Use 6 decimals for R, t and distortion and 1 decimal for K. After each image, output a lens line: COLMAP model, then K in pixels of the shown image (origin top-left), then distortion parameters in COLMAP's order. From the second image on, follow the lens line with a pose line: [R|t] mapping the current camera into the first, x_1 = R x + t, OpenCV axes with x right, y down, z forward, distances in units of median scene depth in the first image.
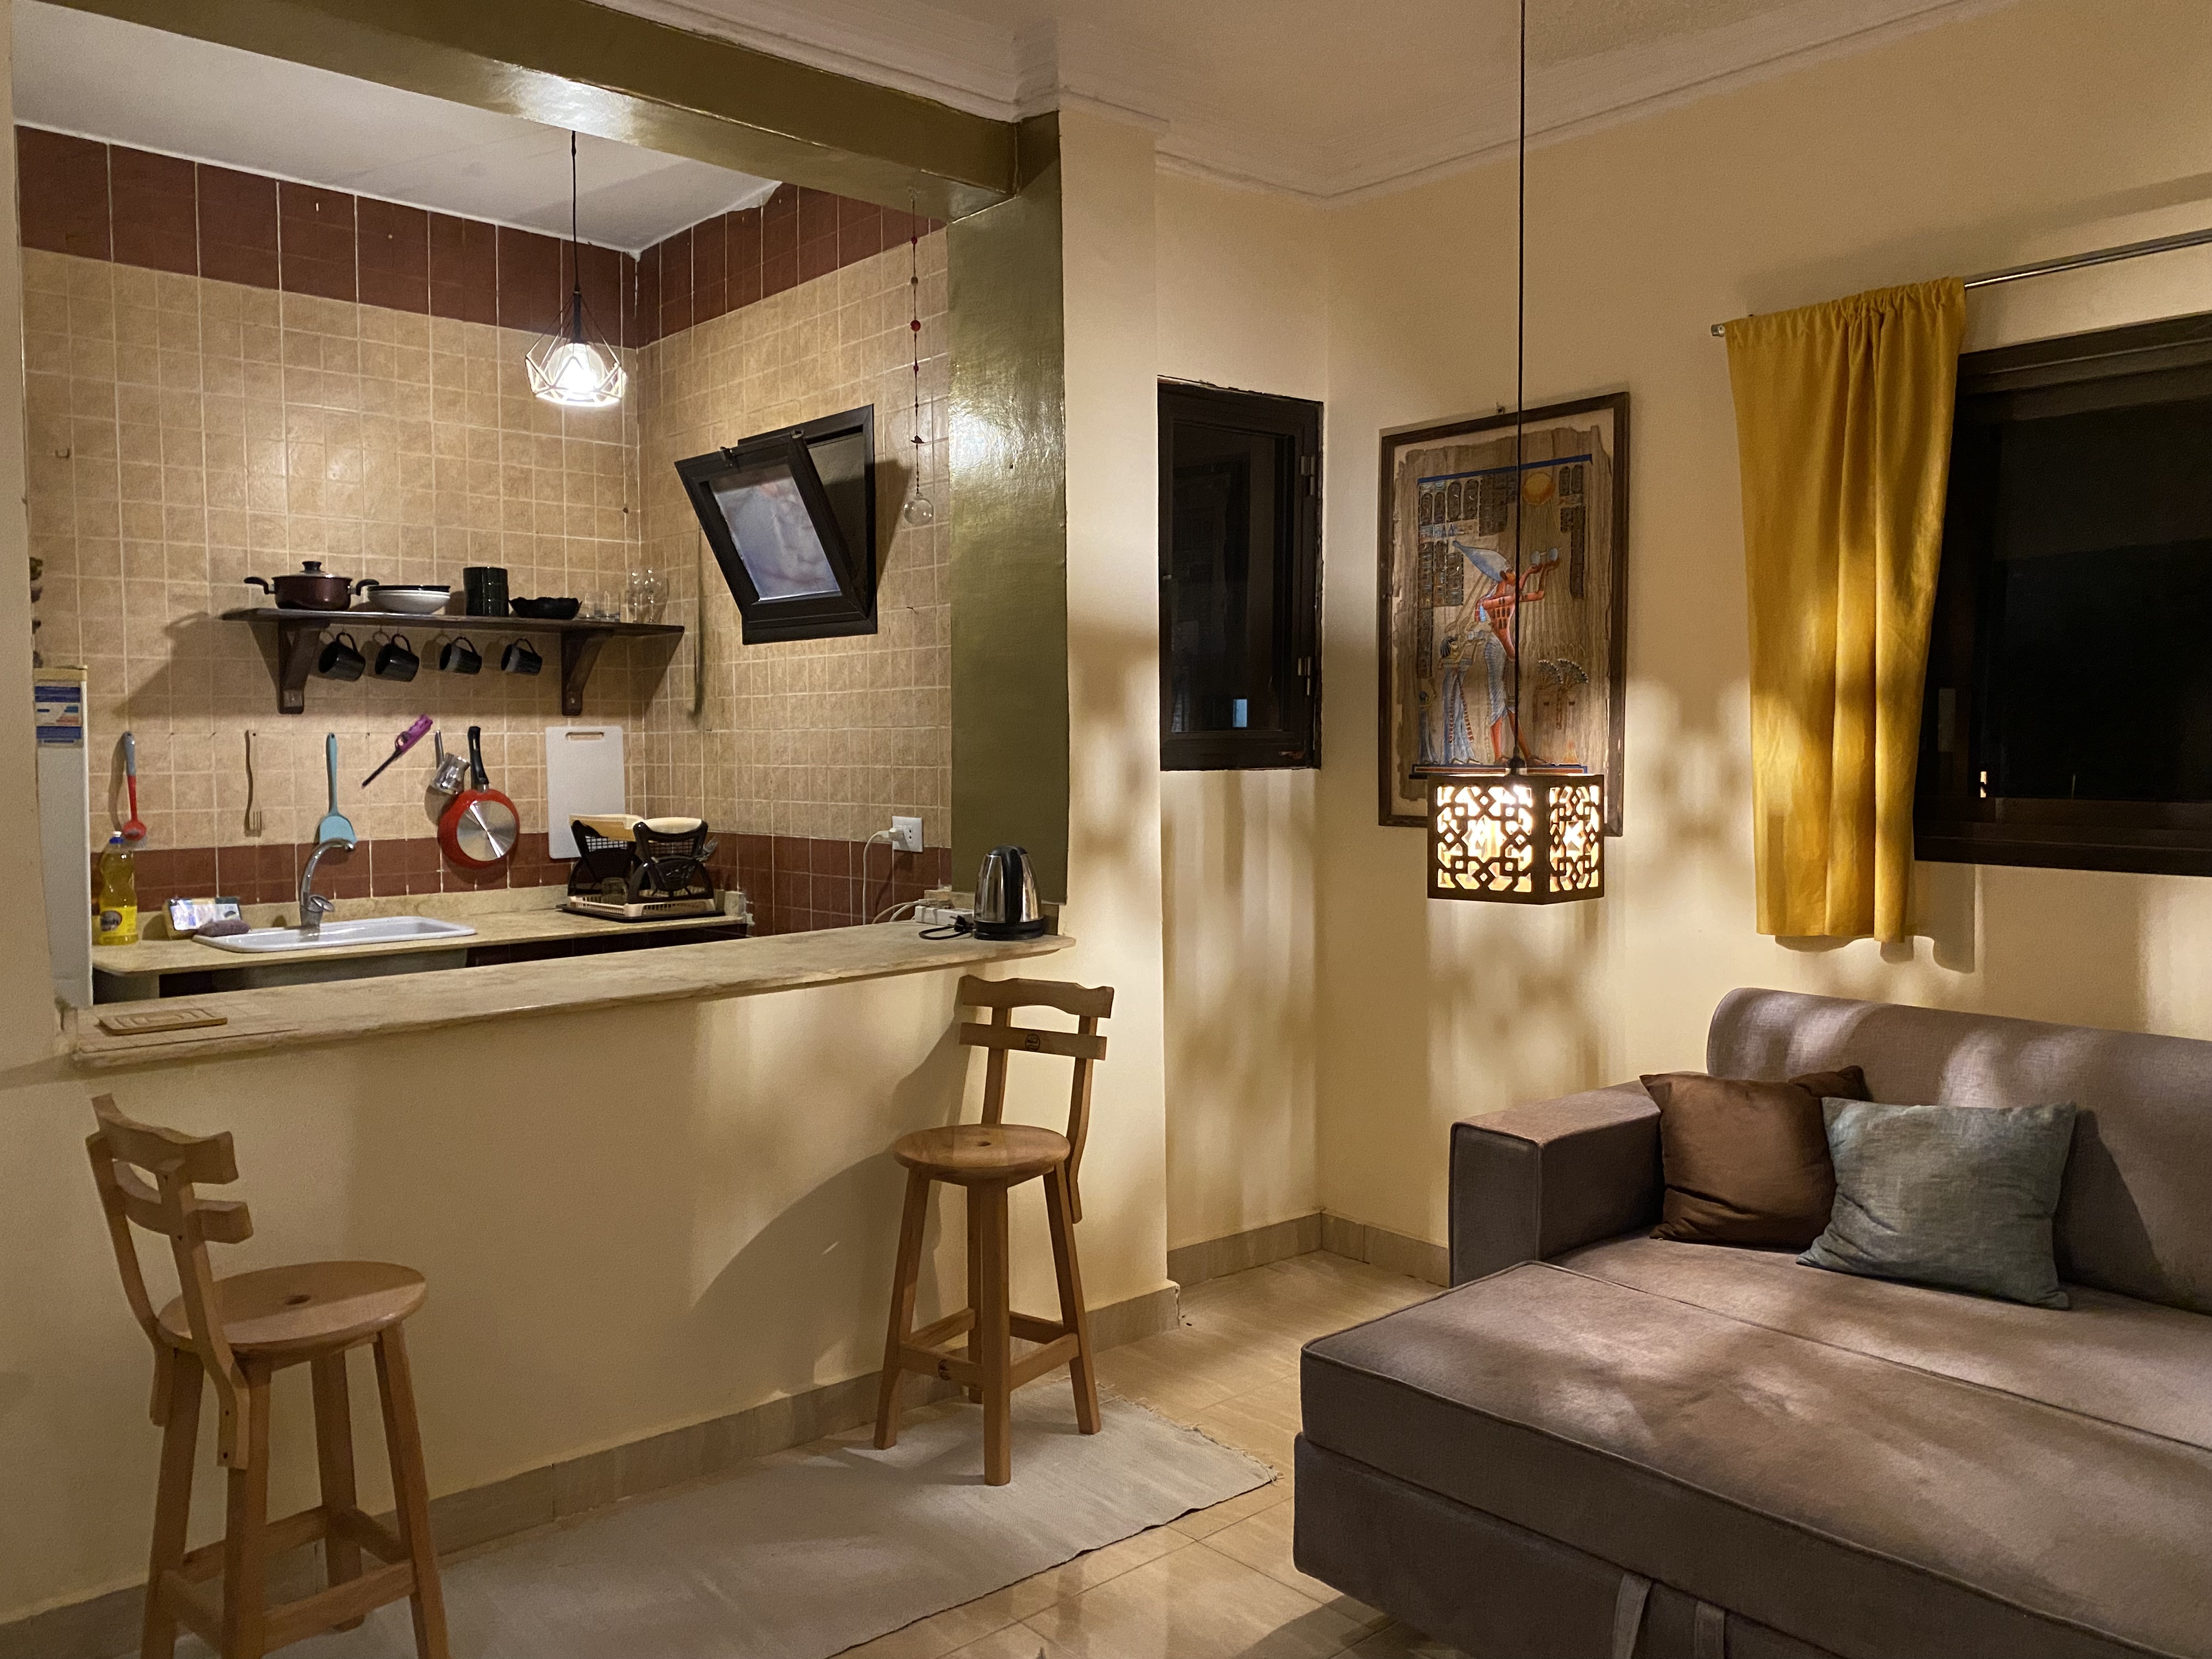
lens RADIAL K [[1704.5, 0, 1074.1], [0, 1704.5, 808.1], [0, 0, 1]] dist [0.022774, -0.081590]
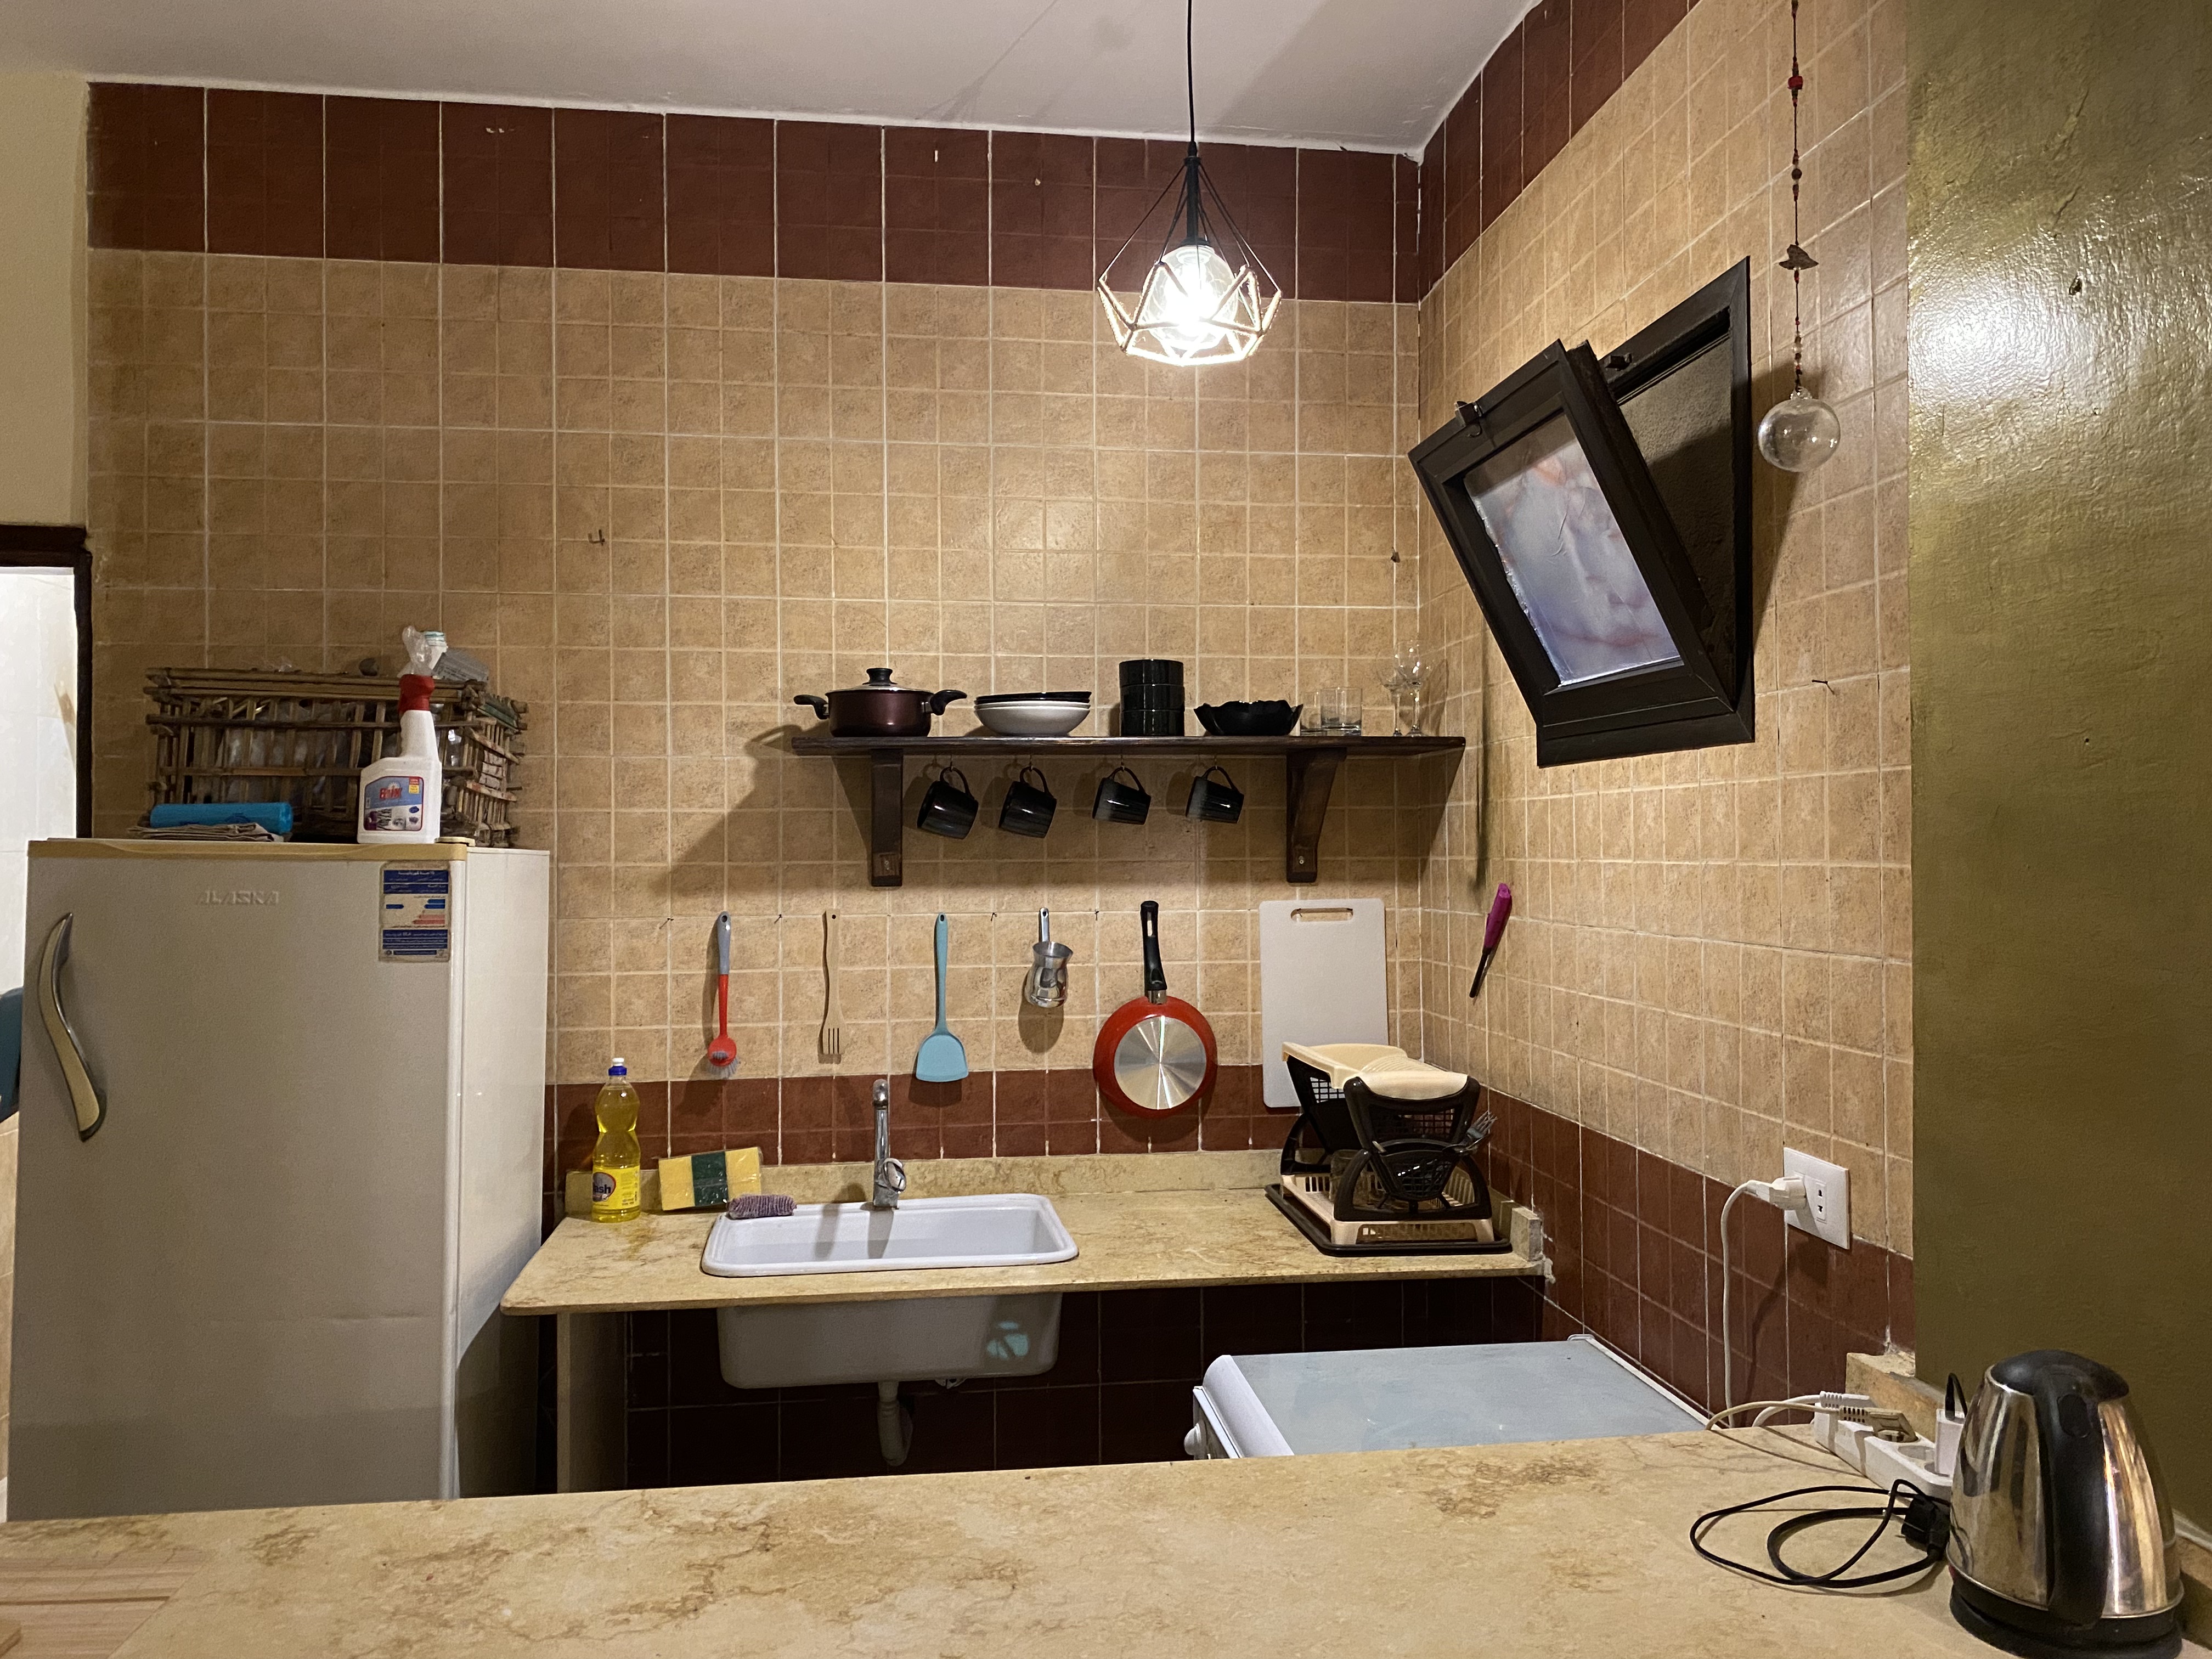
lens RADIAL K [[1679.5, 0, 1103.0], [0, 1679.5, 821.3], [0, 0, 1]] dist [0.101008, -0.165903]
pose [[0.831332, -0.010092, -0.555685, -0.005631], [-0.018271, 0.998798, -0.045474, -0.052581], [0.555476, 0.047957, 0.830149, 0.483376]]
